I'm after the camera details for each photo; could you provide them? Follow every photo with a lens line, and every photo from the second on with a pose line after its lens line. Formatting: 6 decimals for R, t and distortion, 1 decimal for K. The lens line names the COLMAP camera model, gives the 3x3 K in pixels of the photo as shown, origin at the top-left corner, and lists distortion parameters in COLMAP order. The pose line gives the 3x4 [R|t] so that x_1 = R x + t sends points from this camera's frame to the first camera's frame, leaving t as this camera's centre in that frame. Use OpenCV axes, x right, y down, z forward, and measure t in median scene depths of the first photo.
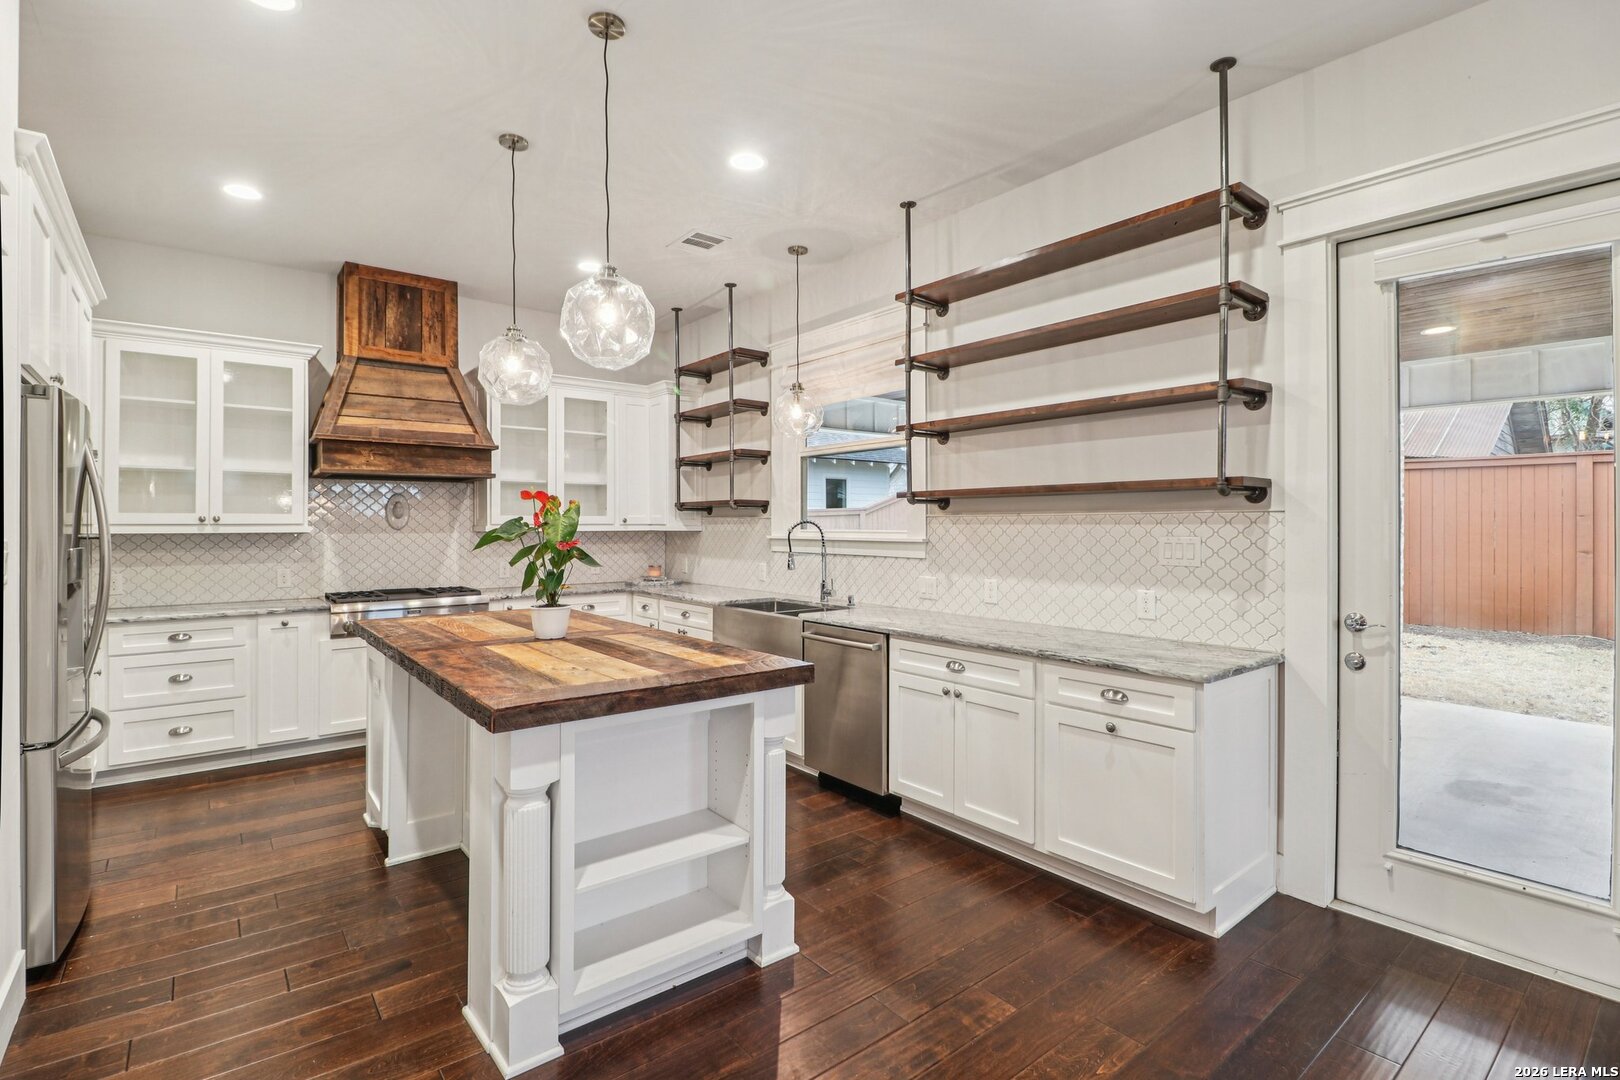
lens RADIAL K [[759.2, 0, 803.0], [0, 759.2, 515.4], [0, 0, 1]] dist [-0.002154, -0.013895]
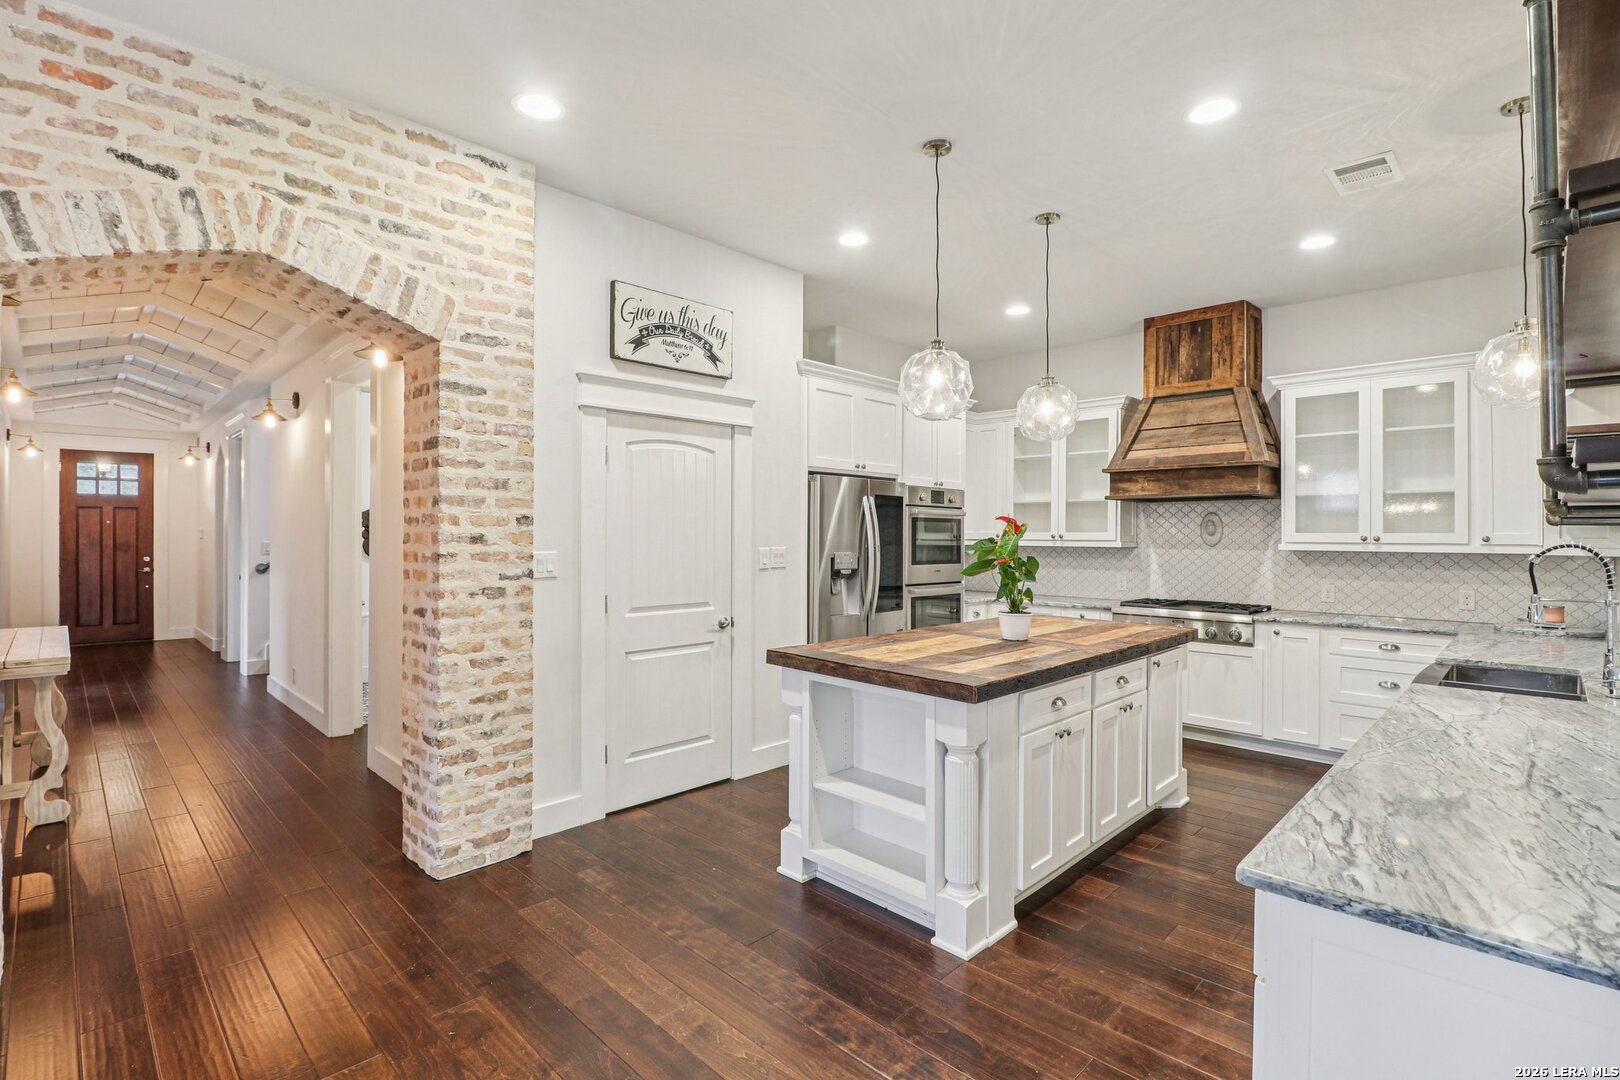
lens RADIAL K [[751.3, 0, 796.6], [0, 751.3, 520.8], [0, 0, 1]] dist [-0.000827, -0.015177]
pose [[0.099786, -0.015503, -0.994888, 0.519590], [0.006648, 0.999867, -0.014914, -0.005911], [0.994987, -0.005126, 0.099876, 0.348962]]
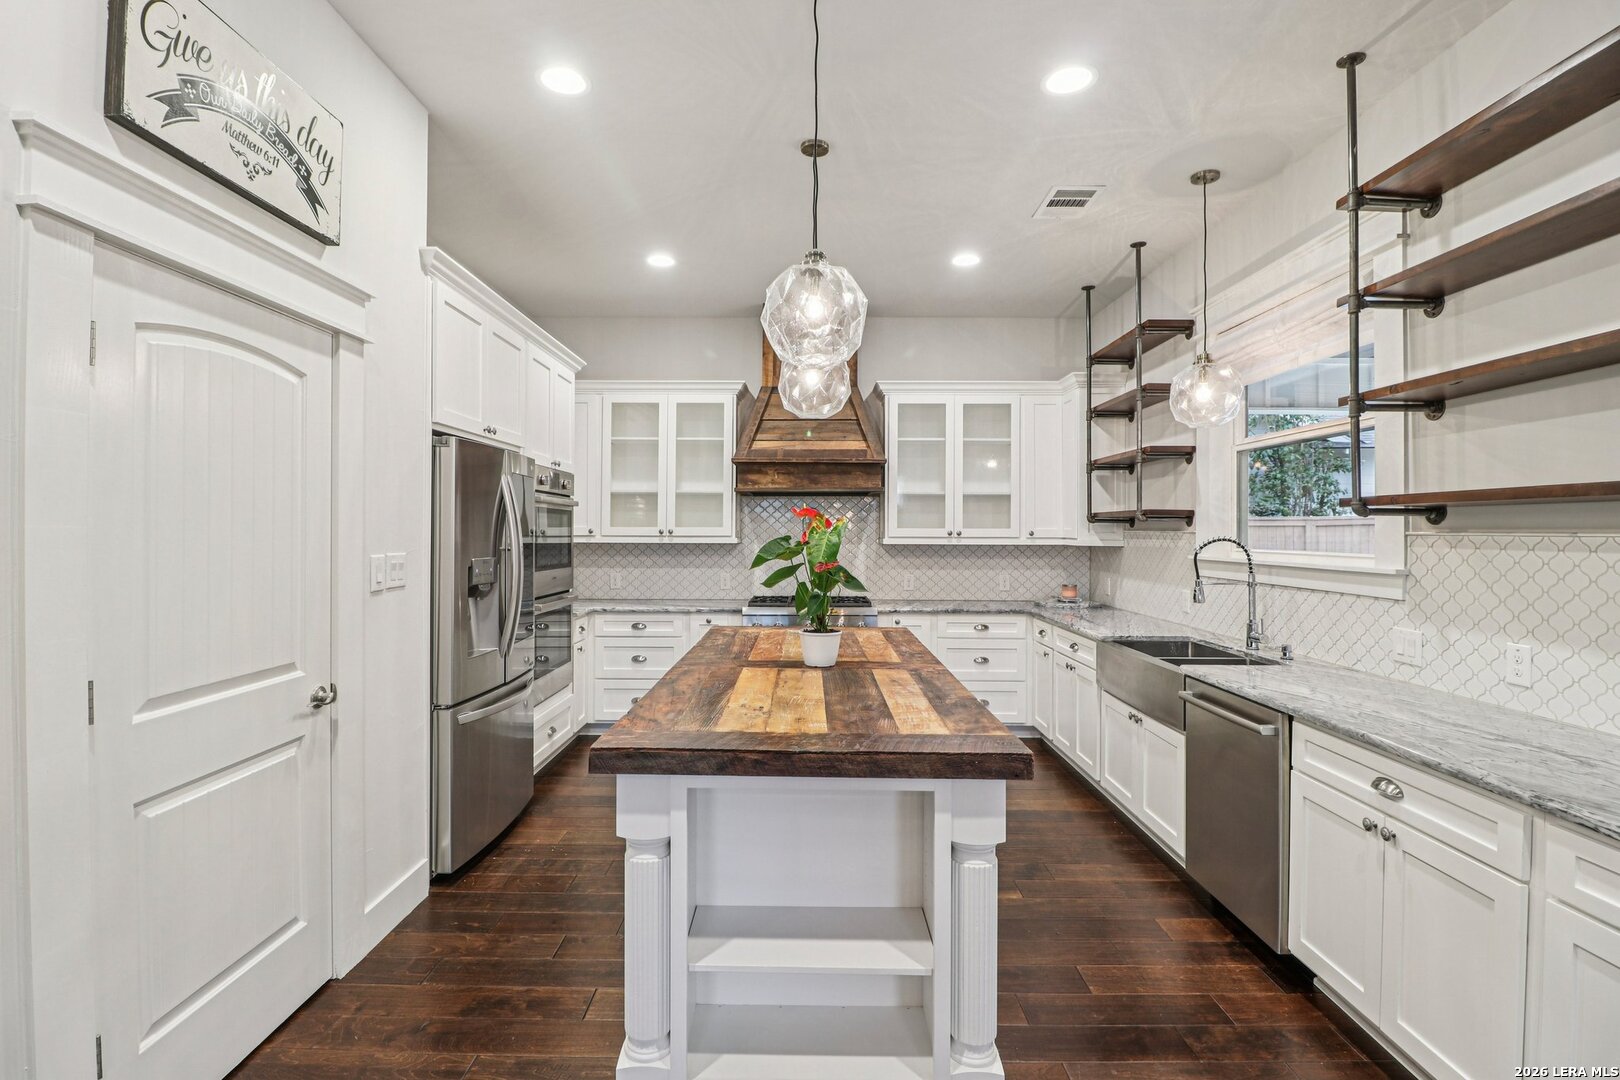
lens RADIAL K [[751.3, 0, 796.6], [0, 751.3, 520.8], [0, 0, 1]] dist [-0.000827, -0.015177]
pose [[0.772127, -0.003224, -0.635460, 0.149387], [0.002470, 0.999995, -0.002072, -0.009110], [0.635463, 0.000030, 0.772131, 0.171459]]
